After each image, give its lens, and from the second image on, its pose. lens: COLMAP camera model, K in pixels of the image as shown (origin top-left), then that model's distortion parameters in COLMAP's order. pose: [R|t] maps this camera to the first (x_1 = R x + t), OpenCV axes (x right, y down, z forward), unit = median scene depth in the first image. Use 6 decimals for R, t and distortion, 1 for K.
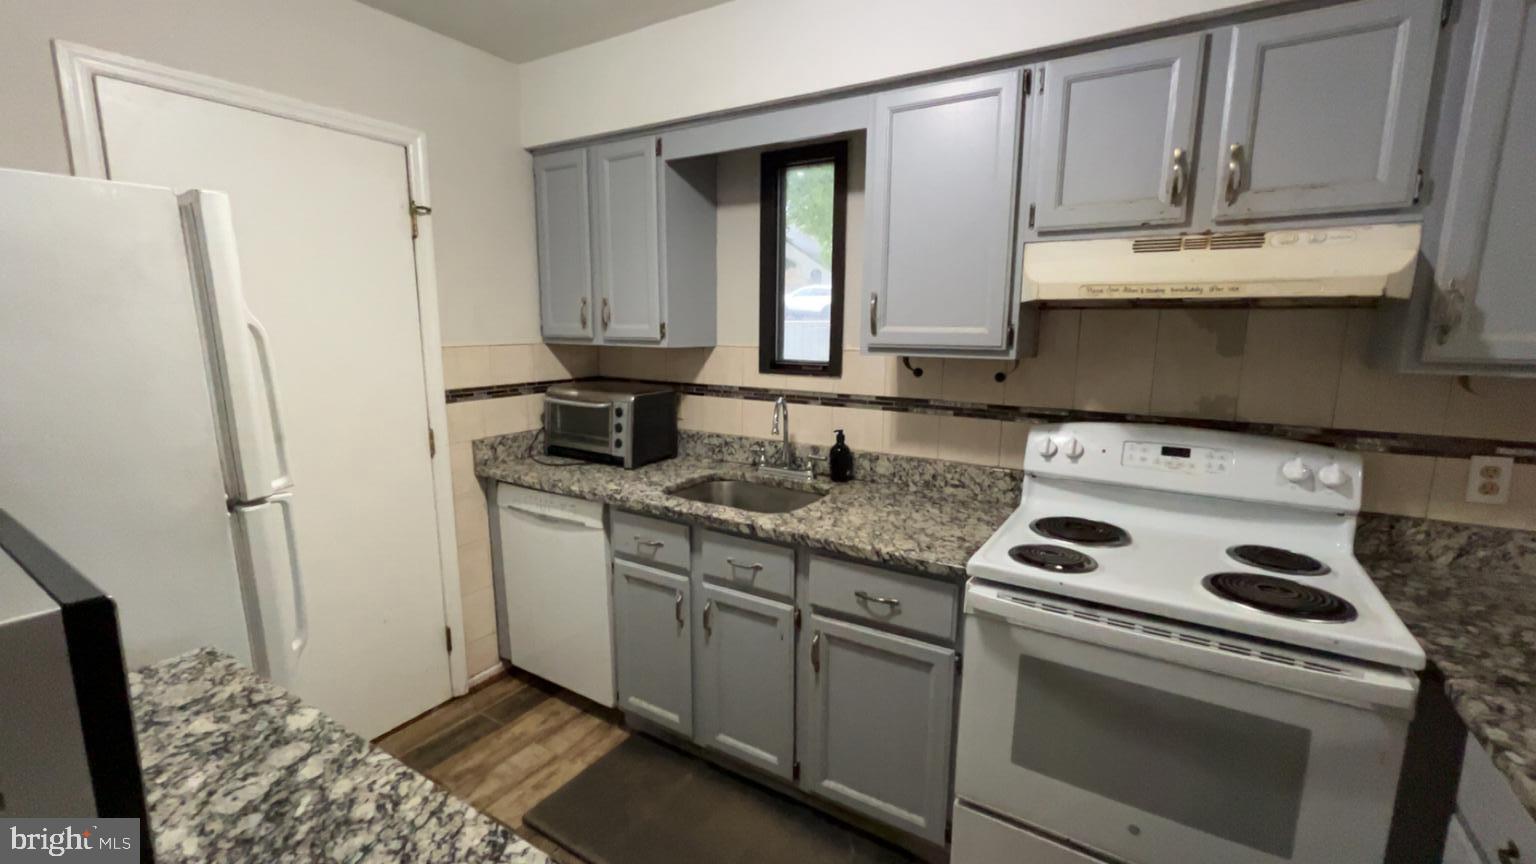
lens RADIAL K [[640.2, 0, 767.3], [0, 640.2, 432.3], [0, 0, 1]] dist [0.000406, 0.000000]
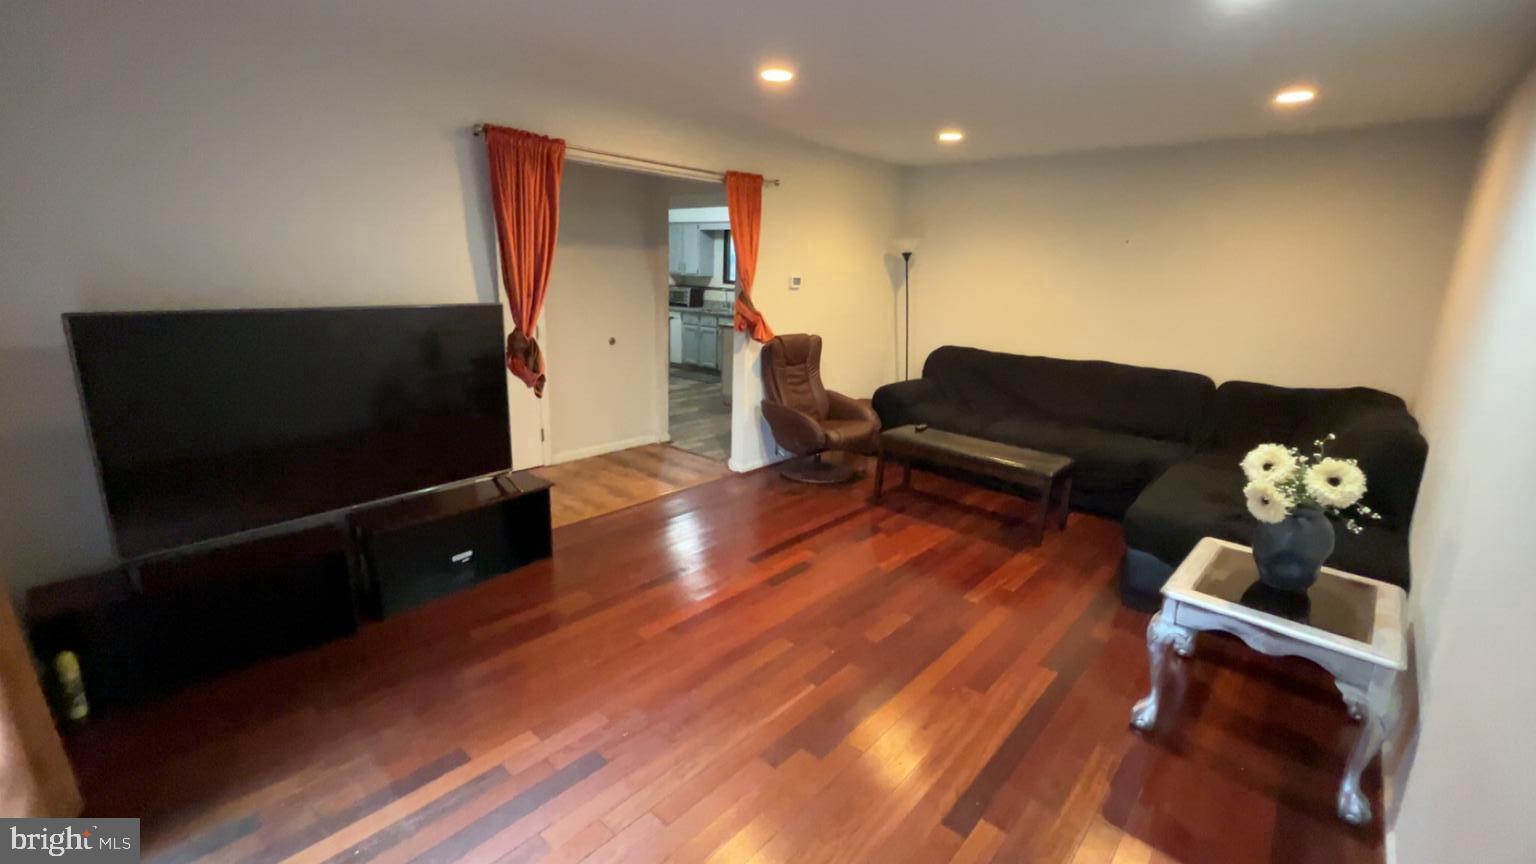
lens RADIAL K [[640.2, 0, 768.9], [0, 640.2, 425.9], [0, 0, 1]] dist [0.000406, 0.000000]
pose [[0.984012, 0.065216, -0.165733, 0.957559], [-0.053642, 0.995860, 0.073380, 0.463040], [0.169832, -0.063317, 0.983437, -2.800395]]
